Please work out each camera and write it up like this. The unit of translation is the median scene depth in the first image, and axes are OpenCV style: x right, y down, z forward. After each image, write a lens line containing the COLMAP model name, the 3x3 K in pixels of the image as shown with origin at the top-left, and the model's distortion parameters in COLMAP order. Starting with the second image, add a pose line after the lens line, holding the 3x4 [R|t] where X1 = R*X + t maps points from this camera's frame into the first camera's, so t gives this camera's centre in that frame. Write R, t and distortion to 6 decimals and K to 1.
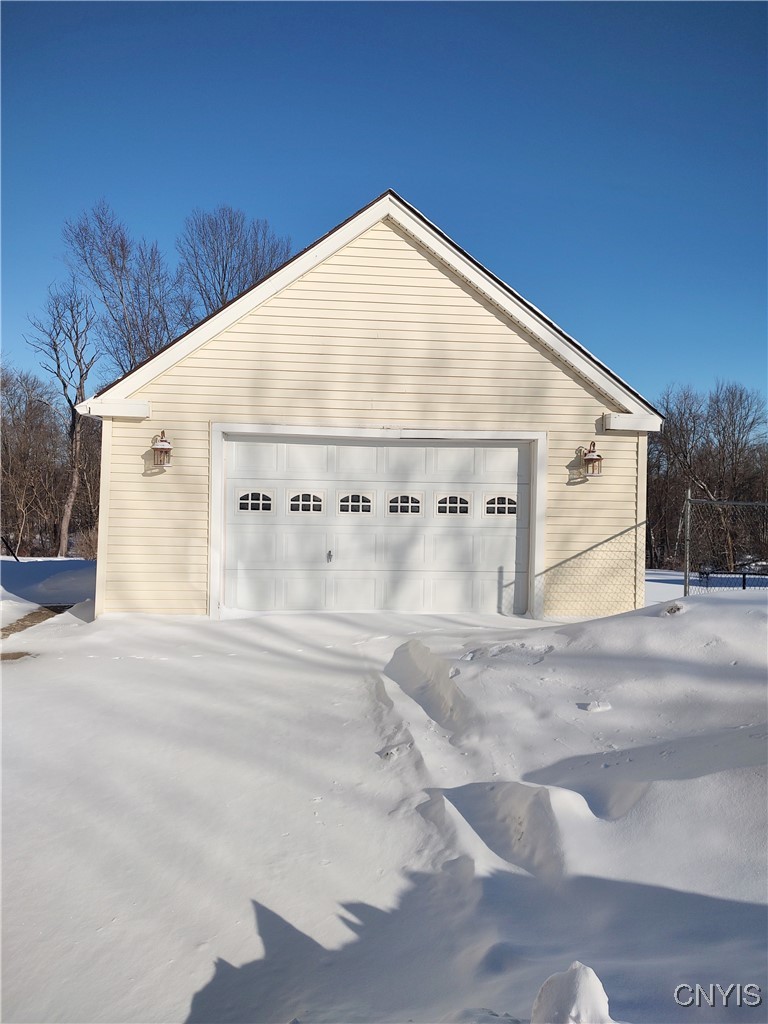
lens RADIAL K [[719.0, 0, 377.9], [0, 719.0, 507.3], [0, 0, 1]] dist [0.026738, -0.000189]
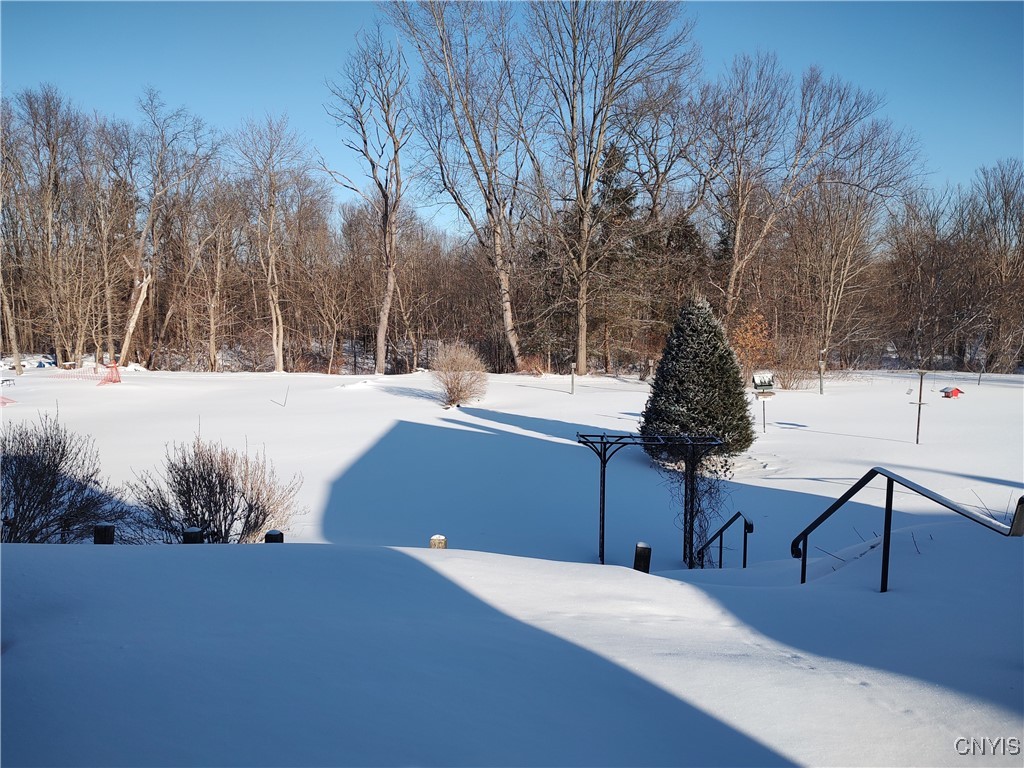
lens RADIAL K [[719.0, 0, 514.0], [0, 719.0, 383.3], [0, 0, 1]] dist [0.026738, -0.000189]
pose [[0.988949, -0.010786, -0.147860, -0.156936], [0.026679, 0.994016, 0.105928, -0.005854], [0.145833, -0.108703, 0.983319, 0.191385]]
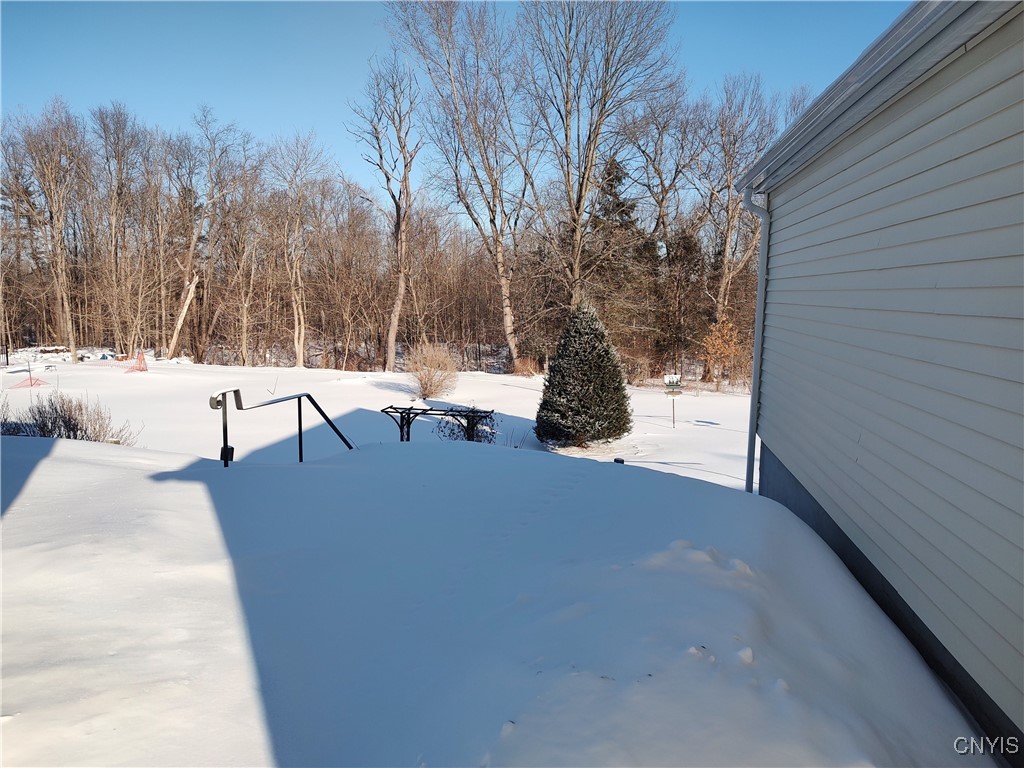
lens RADIAL K [[719.0, 0, 512.9], [0, 719.0, 381.6], [0, 0, 1]] dist [0.026738, -0.000189]
pose [[0.972970, 0.015161, -0.230434, -0.076999], [0.006675, 0.995579, 0.093687, -0.002894], [0.230836, -0.092693, 0.968567, 0.156783]]
